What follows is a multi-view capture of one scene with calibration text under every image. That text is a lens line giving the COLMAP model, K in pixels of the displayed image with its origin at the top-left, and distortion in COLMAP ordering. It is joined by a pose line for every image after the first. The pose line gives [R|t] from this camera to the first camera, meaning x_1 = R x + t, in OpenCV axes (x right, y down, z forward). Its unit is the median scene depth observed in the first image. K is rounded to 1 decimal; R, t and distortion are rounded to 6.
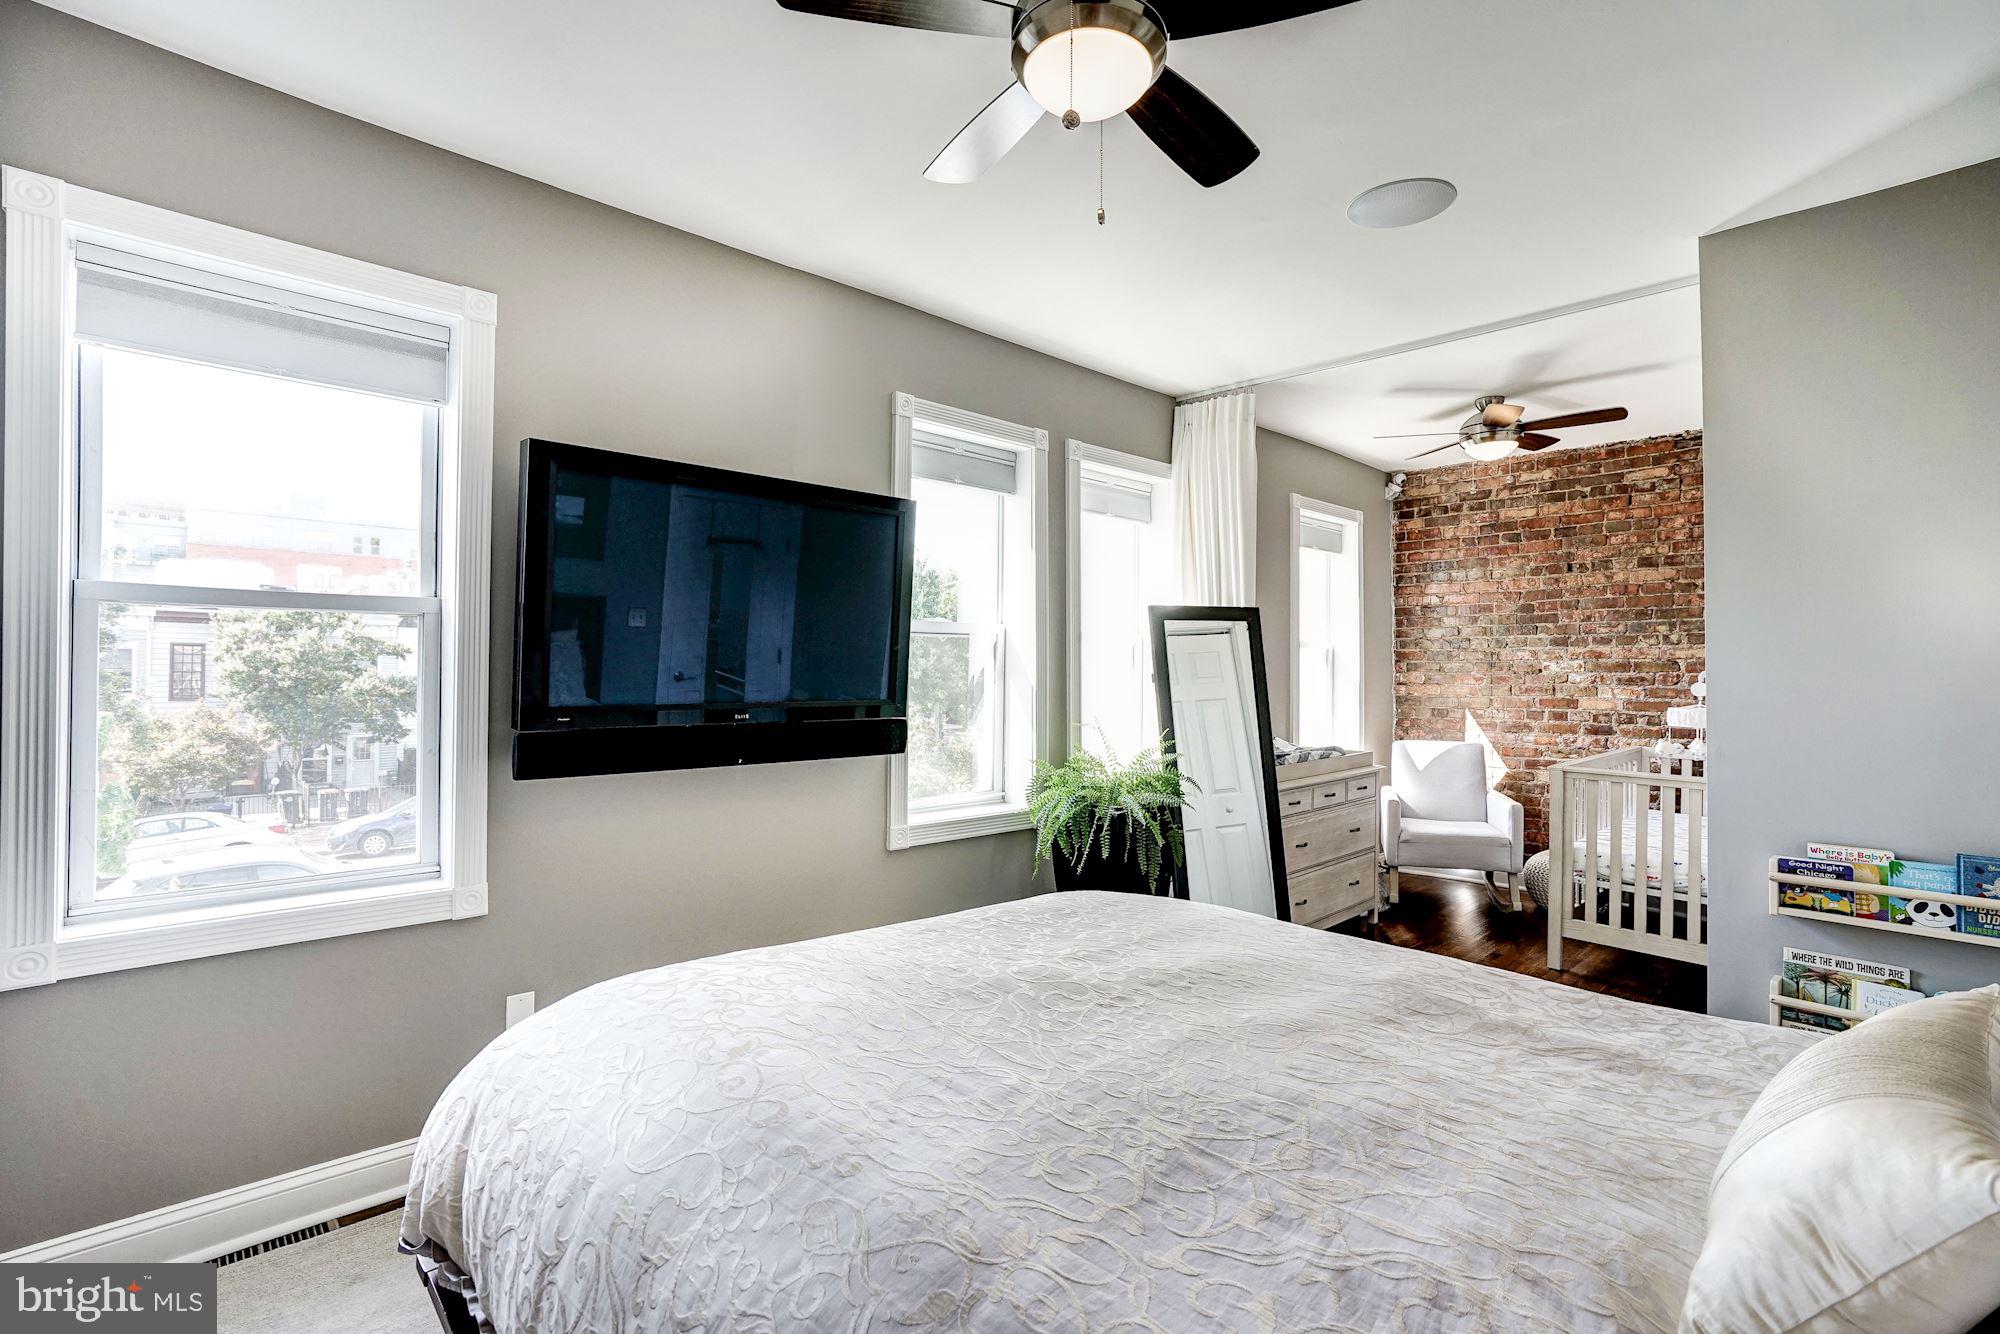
lens RADIAL K [[925.9, 0, 1000.0], [0, 925.9, 667.0], [0, 0, 1]] dist [-0.050718, 0.038071]
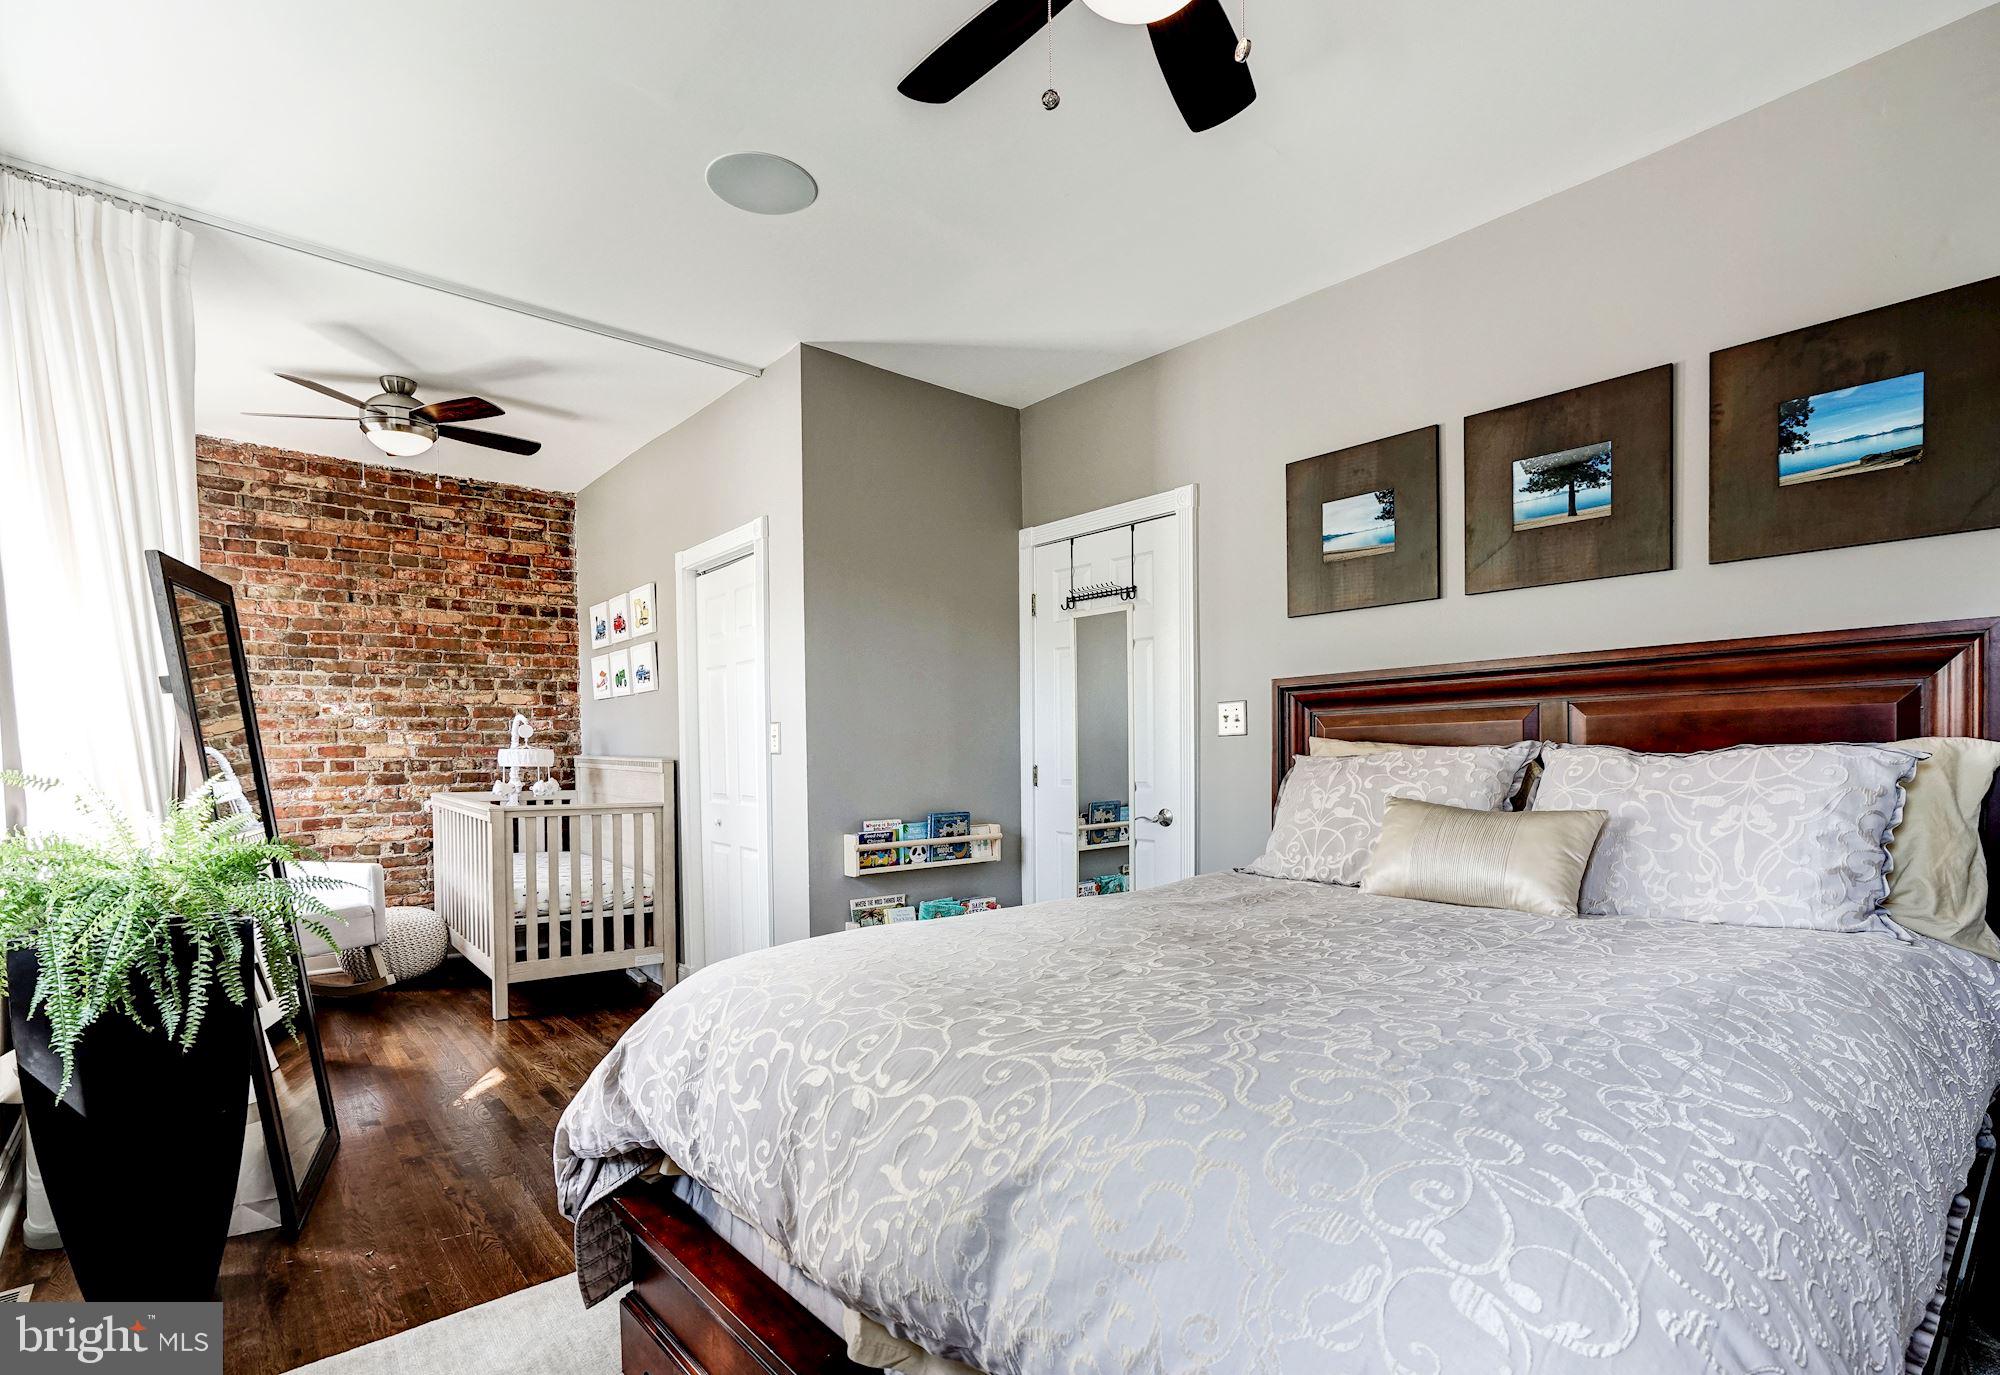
lens RADIAL K [[952.7, 0, 991.3], [0, 952.7, 797.0], [0, 0, 1]] dist [-0.019508, 0.000278]
pose [[0.054022, -0.055223, 0.997012, -0.263145], [0.000987, 0.998472, 0.055251, 0.034485], [-0.998539, -0.002001, 0.053994, 0.337159]]
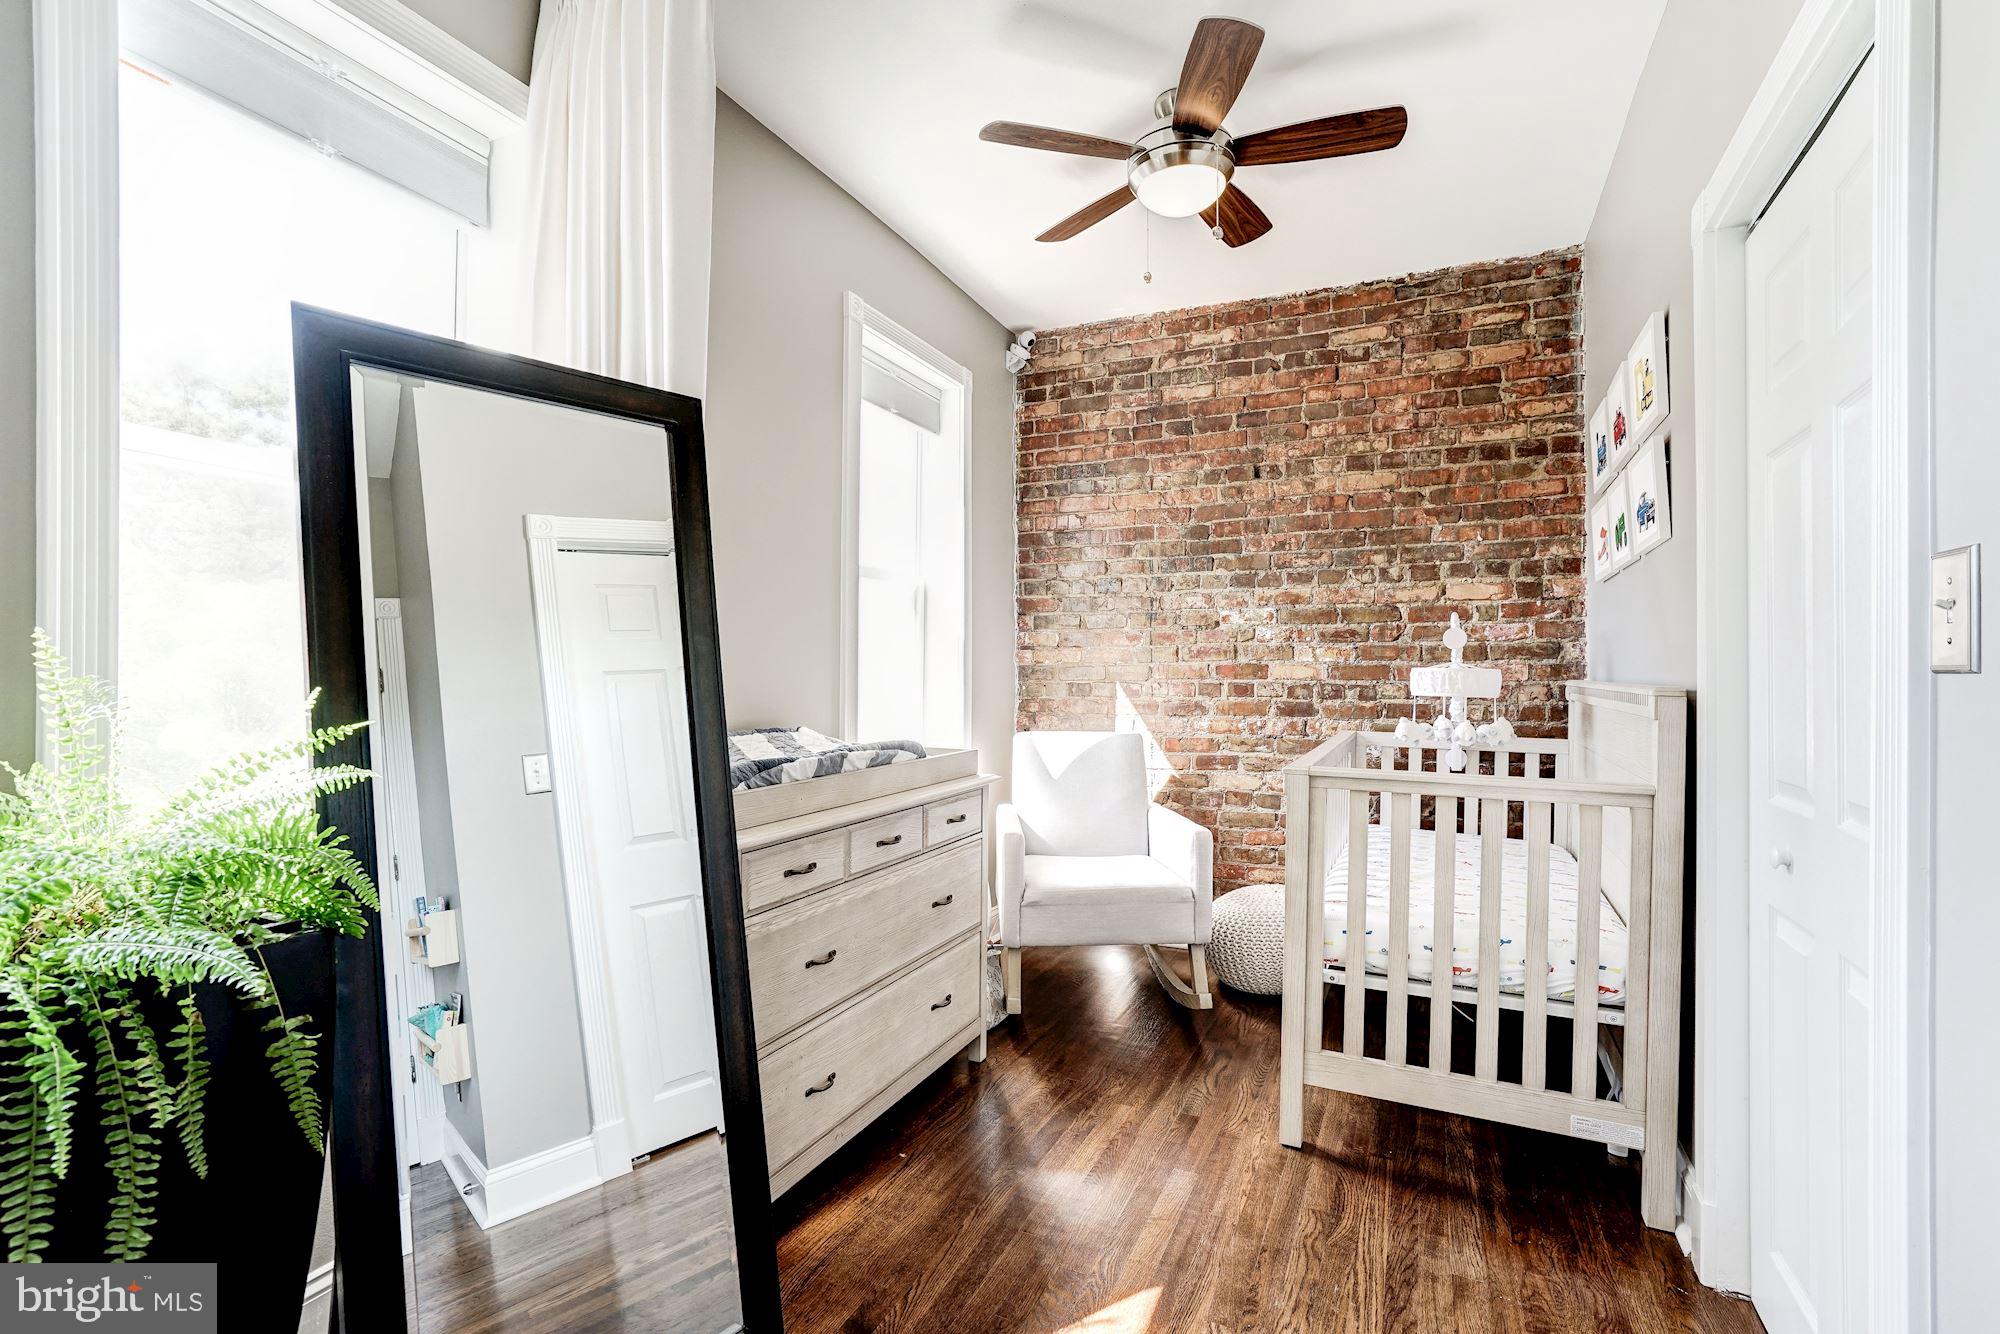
lens RADIAL K [[925.9, 0, 1000.0], [0, 925.9, 667.0], [0, 0, 1]] dist [-0.050718, 0.038071]
pose [[0.927553, 0.006620, 0.373634, 0.192141], [-0.004576, 0.999969, -0.006359, 0.042648], [-0.373664, 0.004188, 0.927555, 0.438997]]
